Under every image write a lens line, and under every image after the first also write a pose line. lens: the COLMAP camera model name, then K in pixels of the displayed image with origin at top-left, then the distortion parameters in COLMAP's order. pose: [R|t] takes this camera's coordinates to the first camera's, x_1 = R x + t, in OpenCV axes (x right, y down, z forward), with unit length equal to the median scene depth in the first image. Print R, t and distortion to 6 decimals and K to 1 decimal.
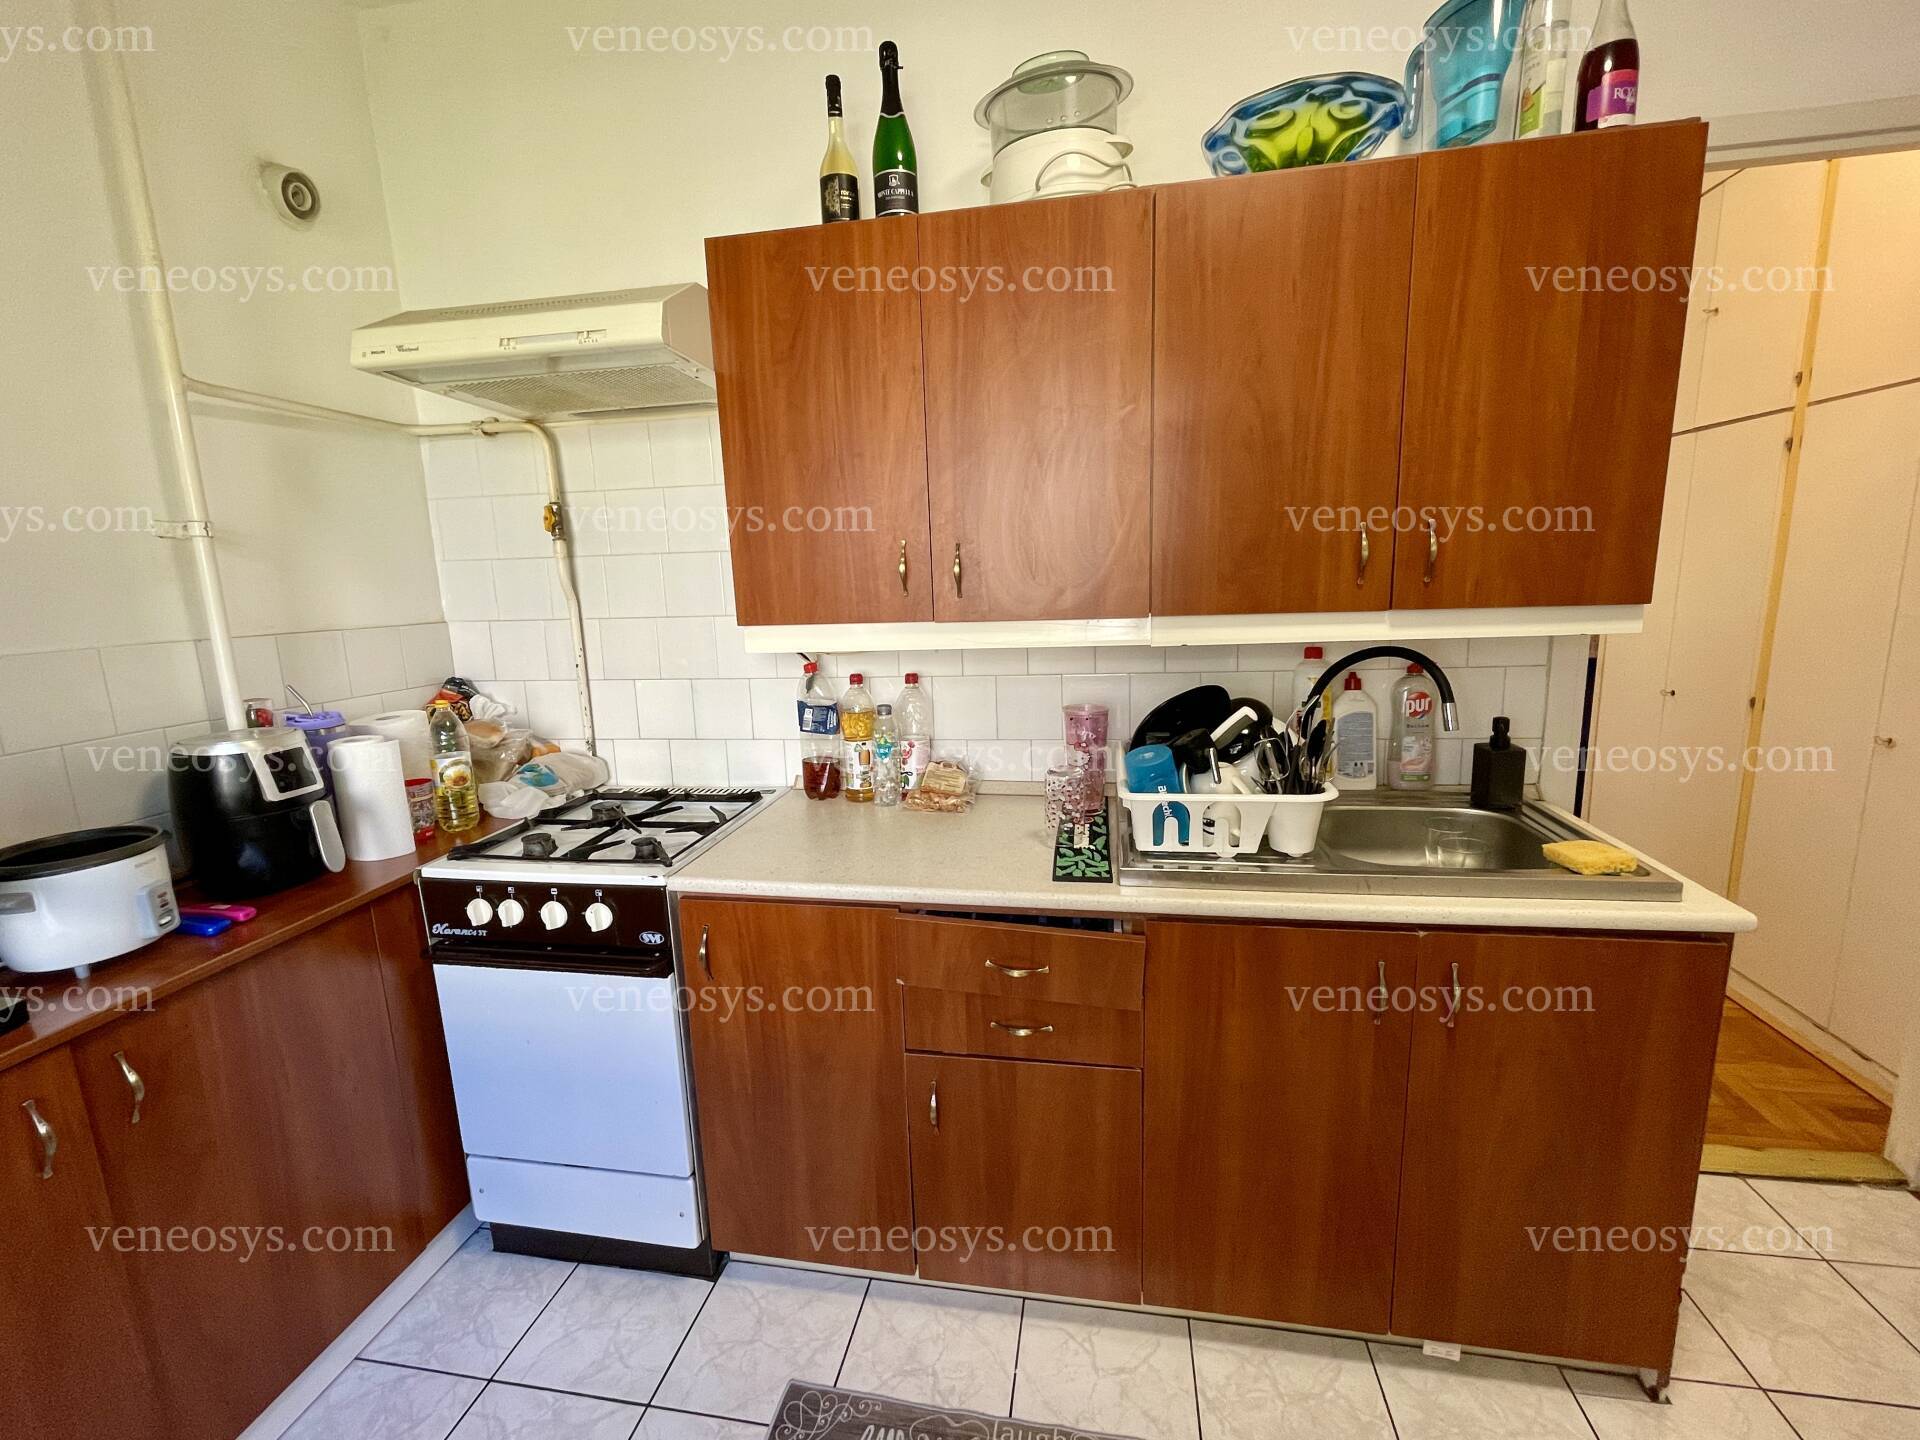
lens RADIAL K [[822.6, 0, 960.0], [0, 822.6, 720.0], [0, 0, 1]] dist [0.000359, 0.000151]
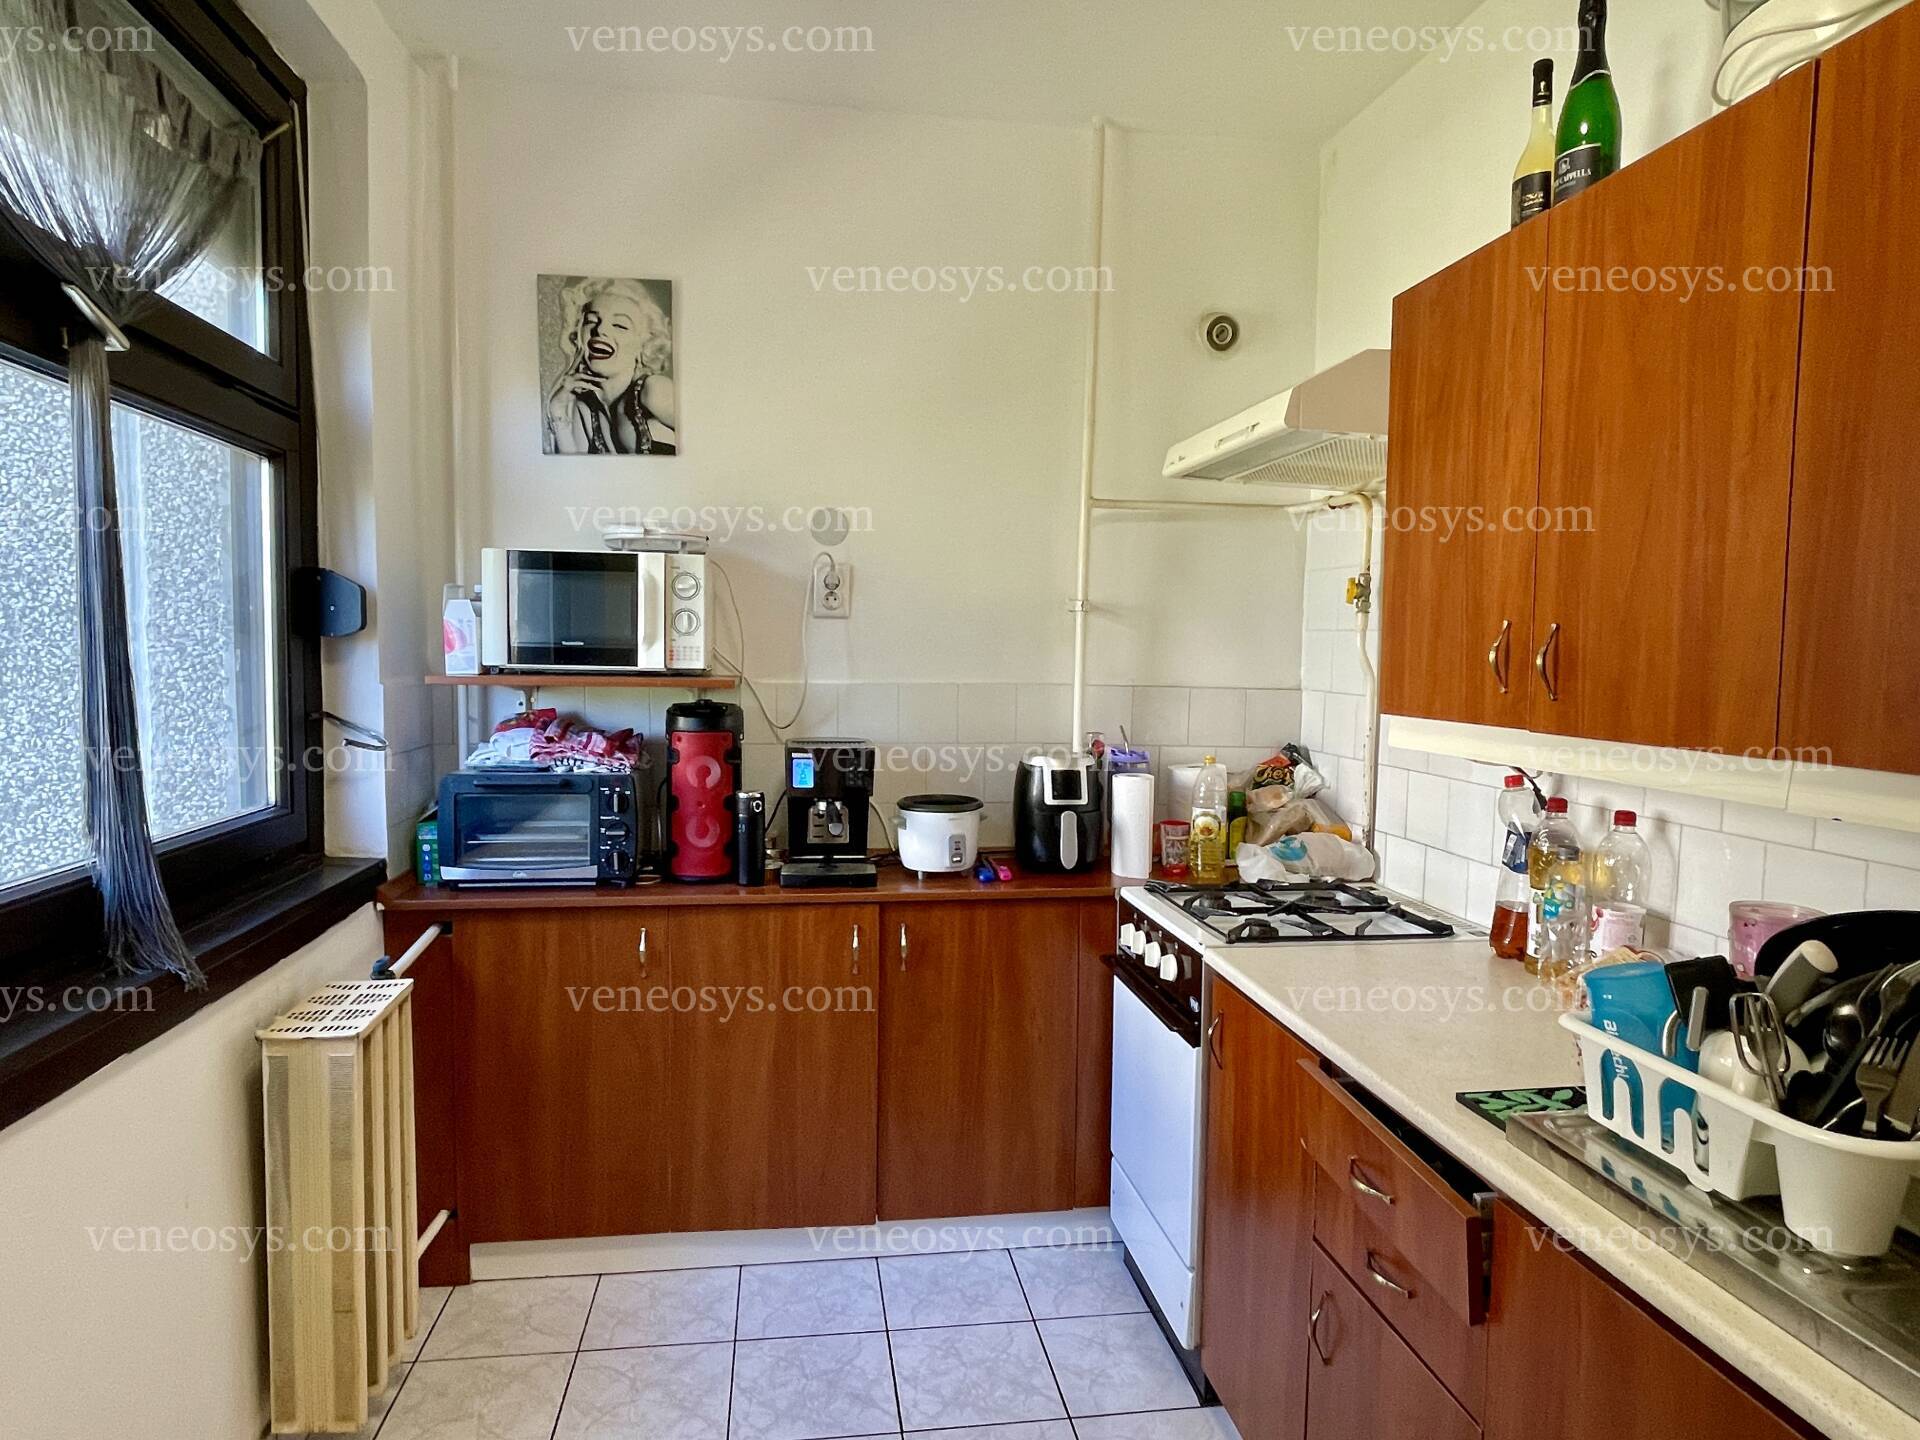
lens RADIAL K [[1151.0, 0, 960.0], [0, 1151.0, 720.0], [0, 0, 1]] dist [-0.002211, -0.001663]
pose [[0.311688, 0.098941, -0.945019, 0.801795], [-0.196610, 0.979756, 0.037732, -0.071216], [0.929621, 0.174039, 0.324831, 0.206066]]
